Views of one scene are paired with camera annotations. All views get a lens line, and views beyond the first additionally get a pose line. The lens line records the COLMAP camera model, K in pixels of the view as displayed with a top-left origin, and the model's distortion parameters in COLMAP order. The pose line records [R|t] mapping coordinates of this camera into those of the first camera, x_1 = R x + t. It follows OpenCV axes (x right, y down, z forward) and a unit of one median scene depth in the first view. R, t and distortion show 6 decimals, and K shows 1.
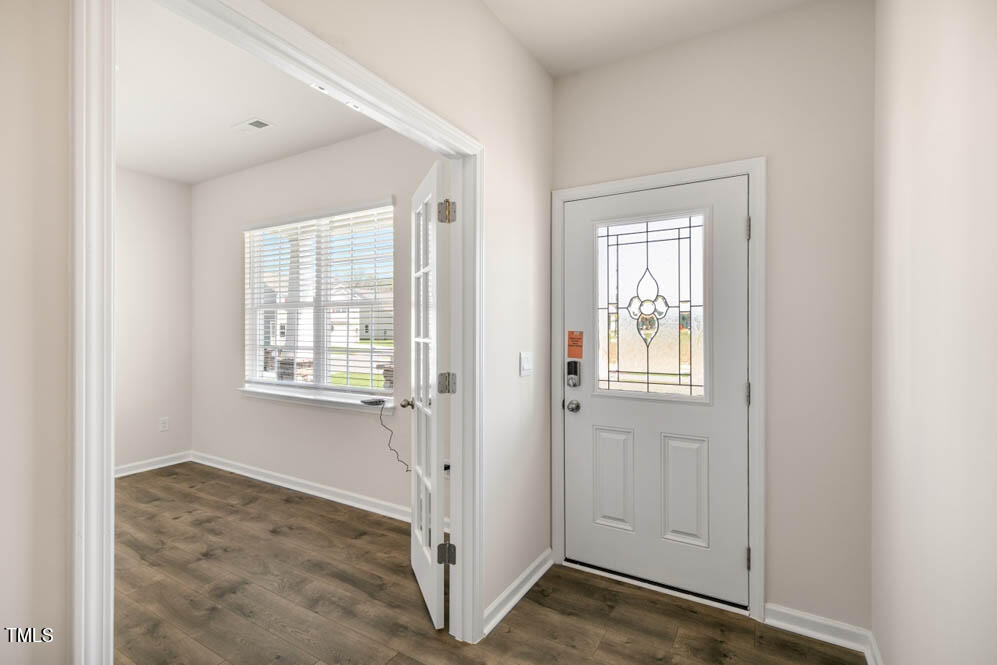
lens RADIAL K [[461.0, 0, 493.8], [0, 461.0, 331.6], [0, 0, 1]] dist [0.002979, -0.000873]
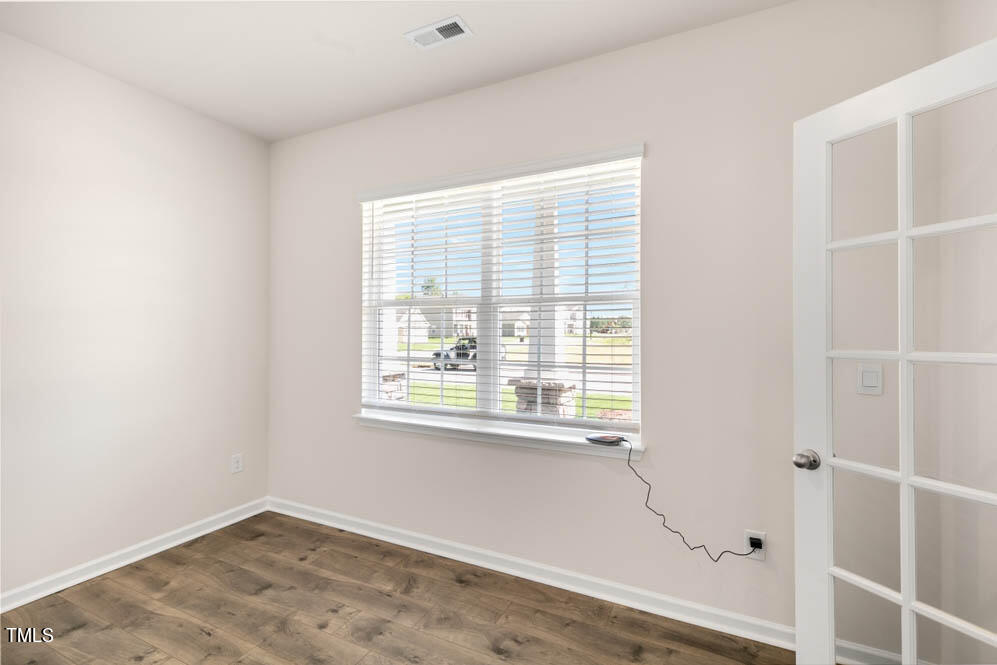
lens RADIAL K [[461.0, 0, 499.5], [0, 461.0, 327.2], [0, 0, 1]] dist [0.002979, -0.000873]
pose [[0.997603, 0.000184, 0.069195, -0.429611], [0.000674, 0.999923, -0.012376, -0.008431], [-0.069192, 0.012393, 0.997526, 0.290841]]
